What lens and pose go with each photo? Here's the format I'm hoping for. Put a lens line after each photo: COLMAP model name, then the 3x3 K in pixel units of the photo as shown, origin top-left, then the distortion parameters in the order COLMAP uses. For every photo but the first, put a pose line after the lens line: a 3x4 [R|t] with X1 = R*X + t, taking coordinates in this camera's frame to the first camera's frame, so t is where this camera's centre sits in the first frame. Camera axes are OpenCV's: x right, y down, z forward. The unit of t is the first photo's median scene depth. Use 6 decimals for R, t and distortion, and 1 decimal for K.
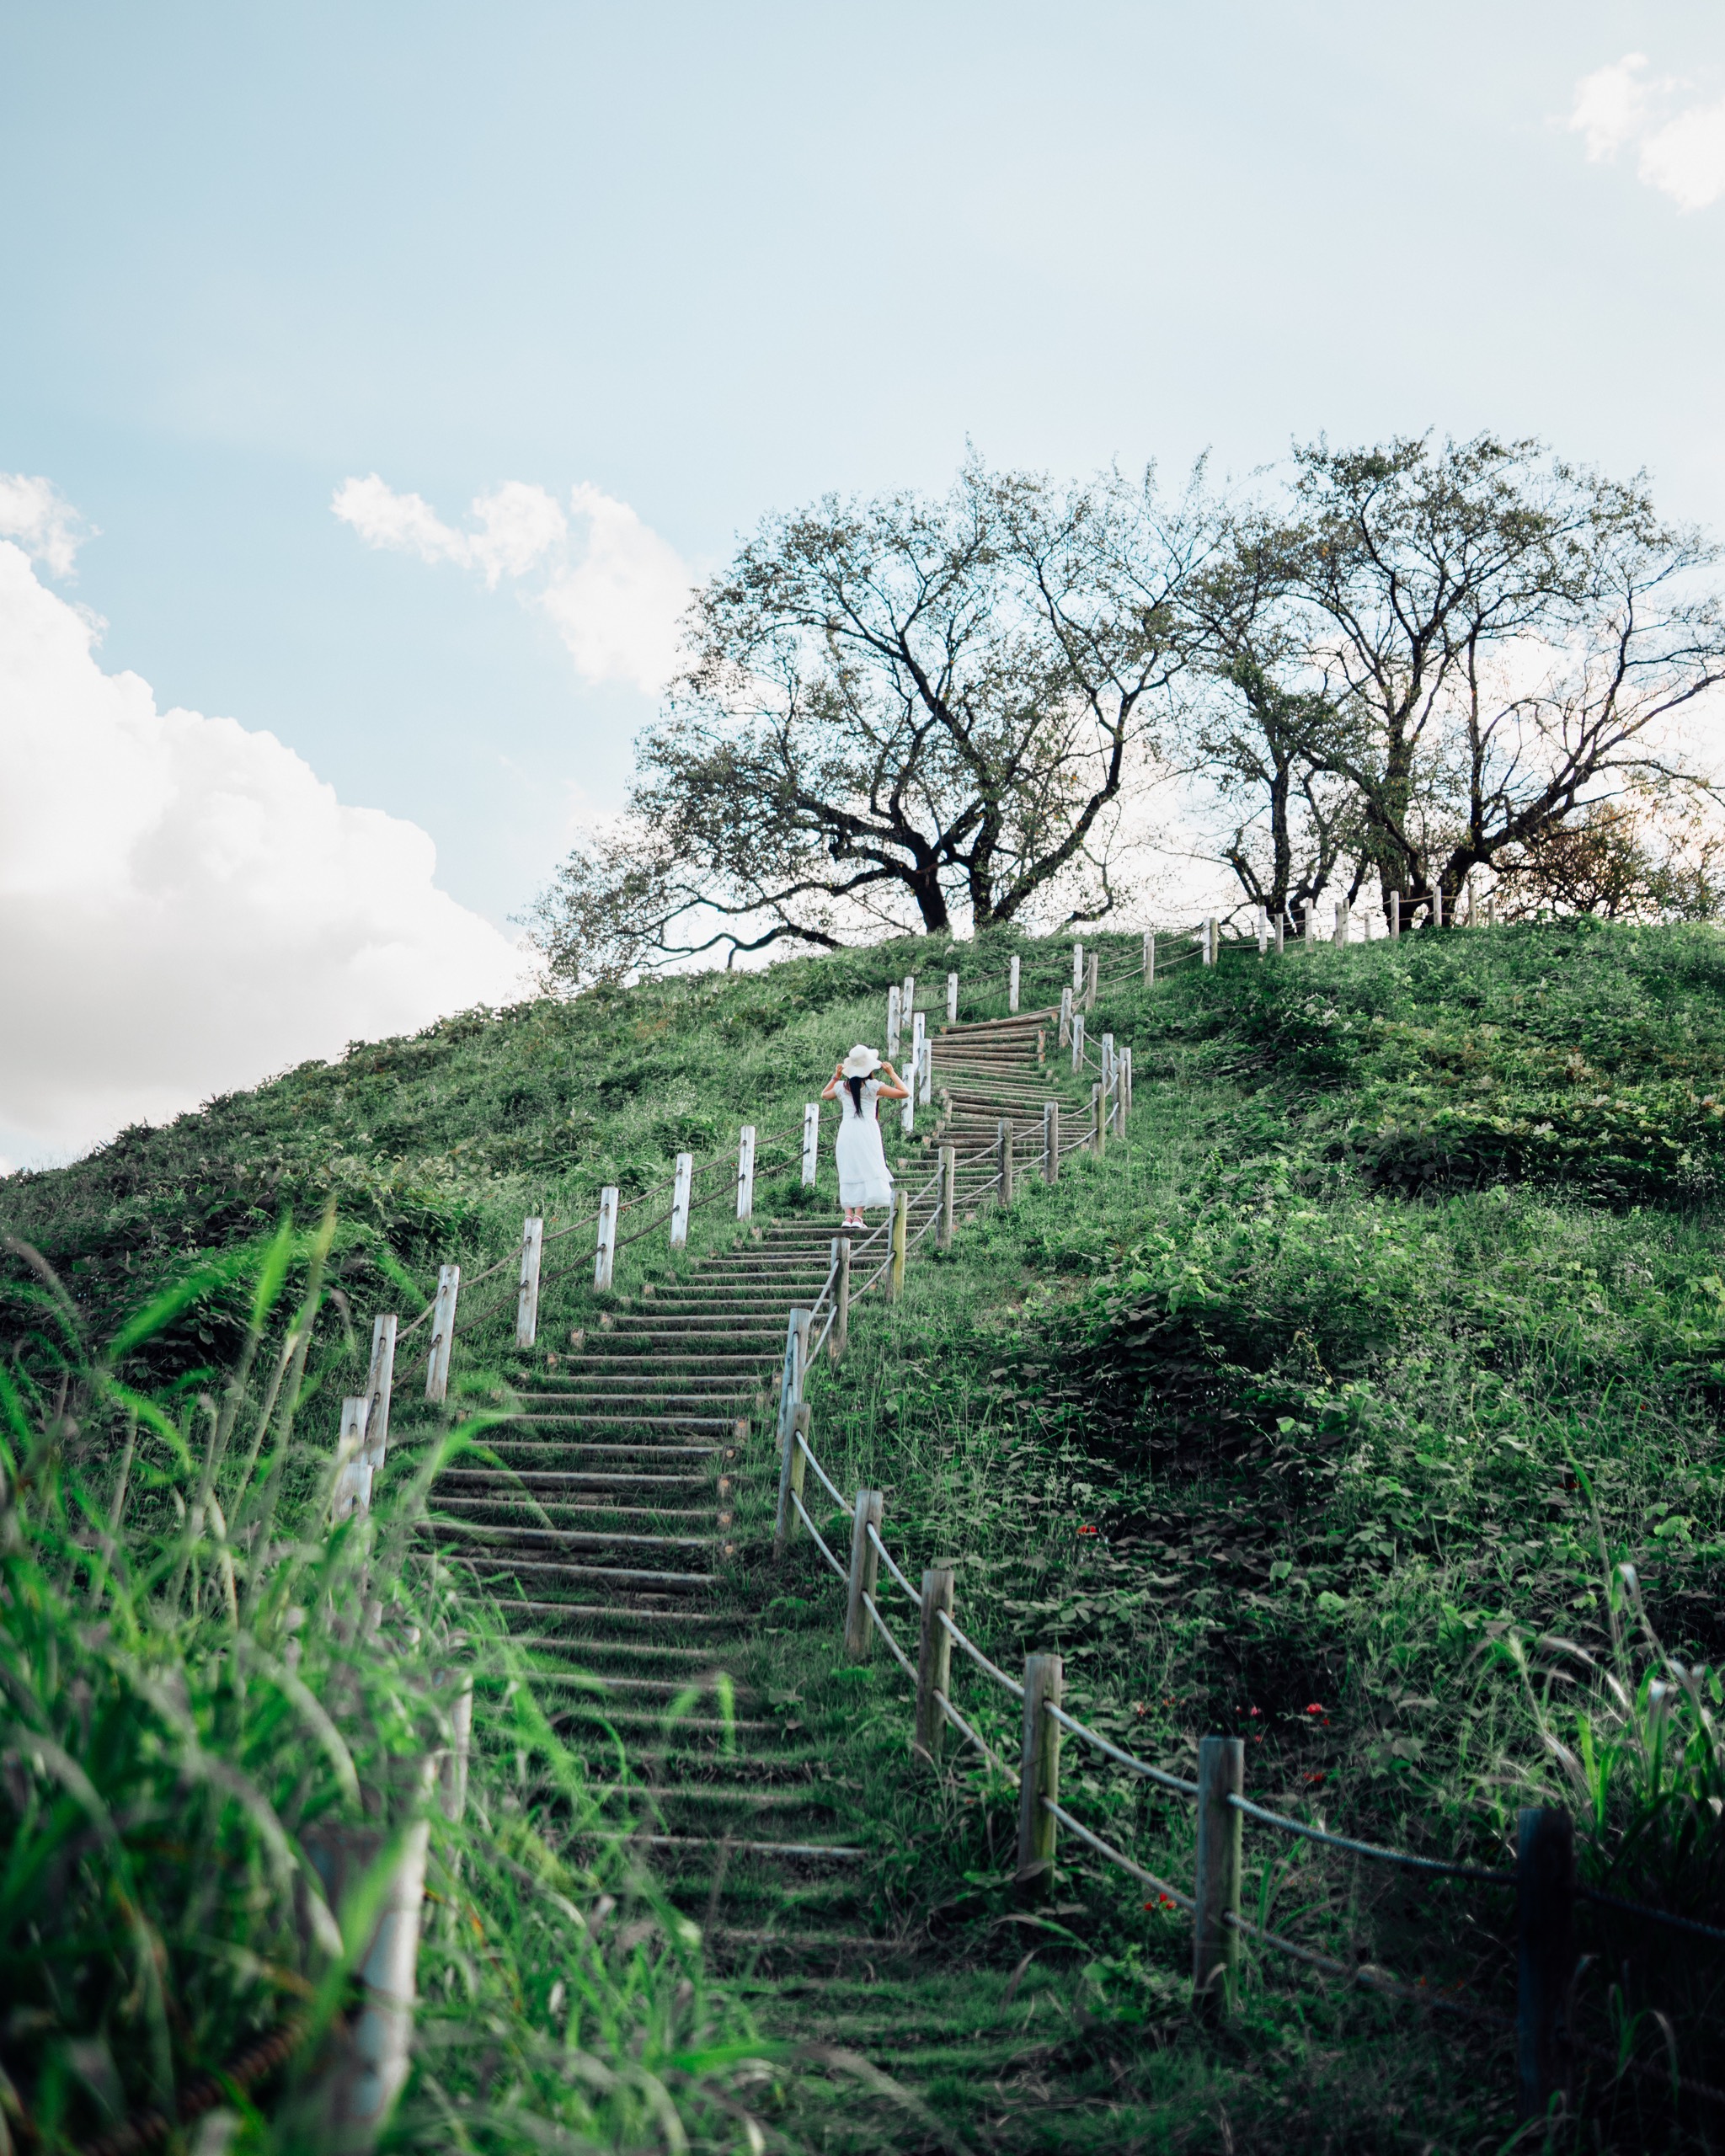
lens RADIAL K [[2603.8, 0, 881.1], [0, 2603.8, 1081.0], [0, 0, 1]] dist [-0.015983, -0.004197]
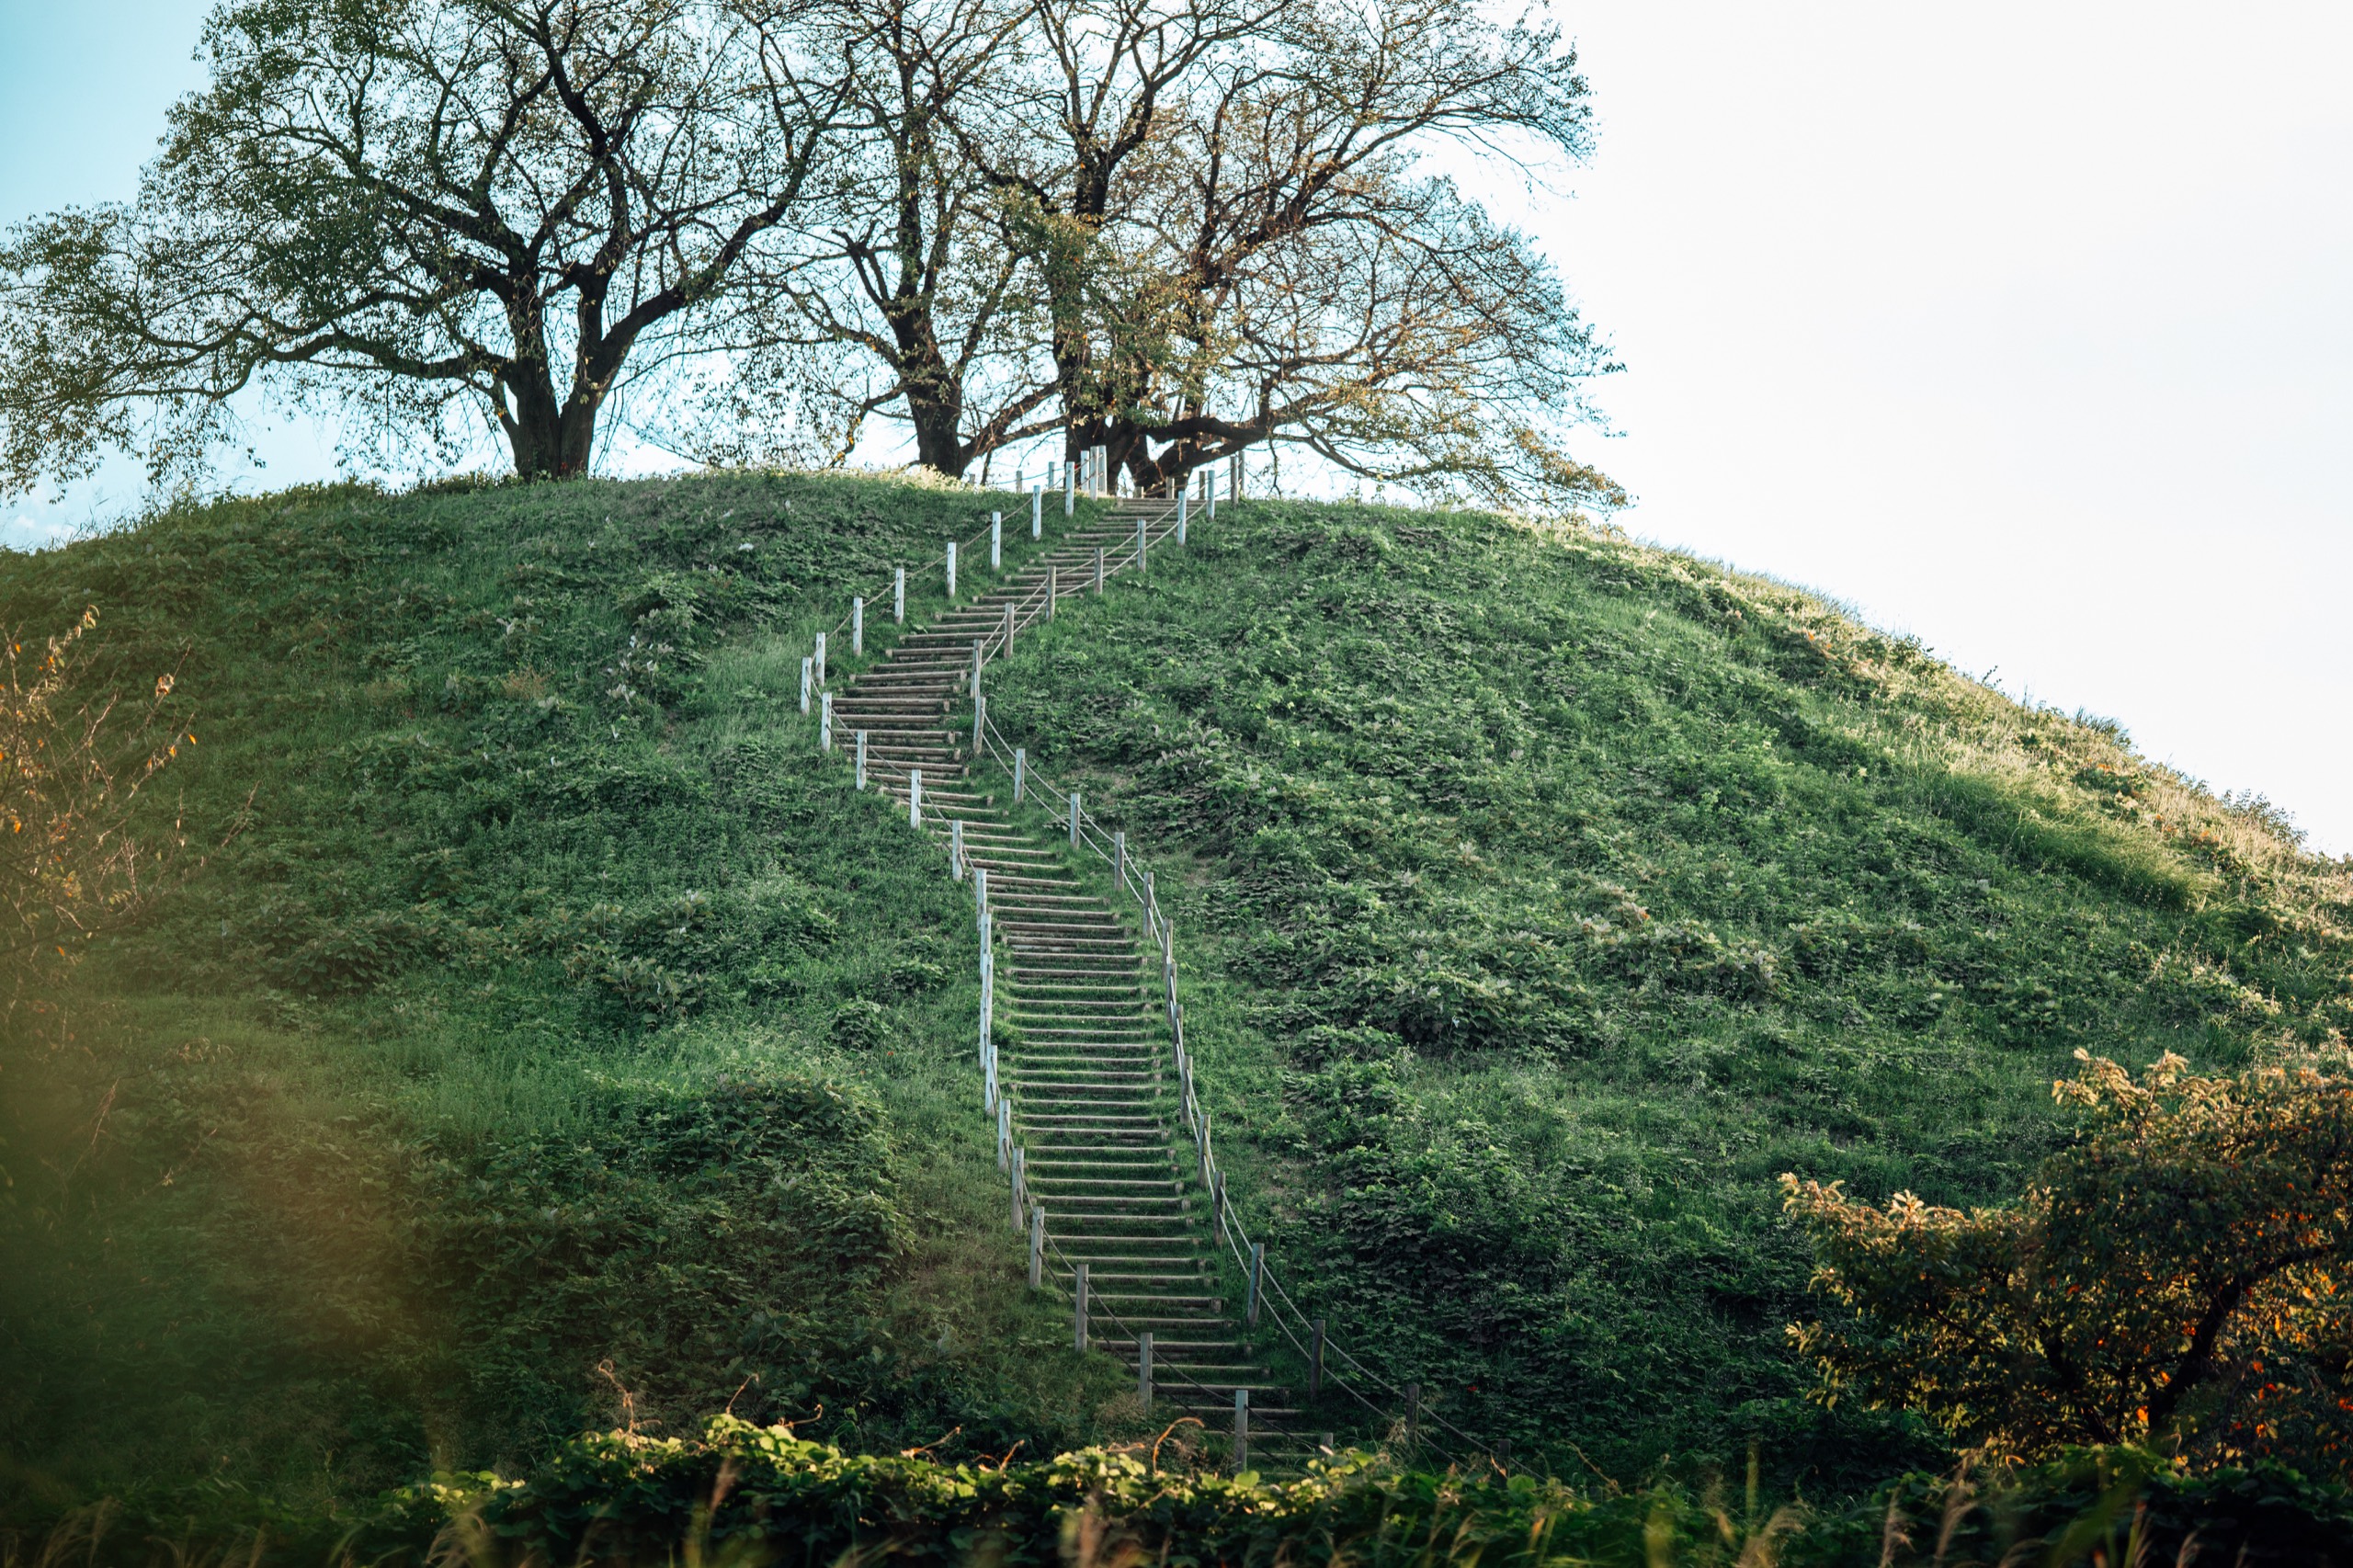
lens RADIAL K [[6546.1, 0, 1176.5], [0, 6546.1, 784.0], [0, 0, 1]] dist [0.679671, -0.518025]
pose [[0.927953, 0.007458, 0.372622, -0.594307], [-0.085880, 0.977173, 0.194313, -0.368517], [-0.362667, -0.212314, 0.907411, -1.020179]]
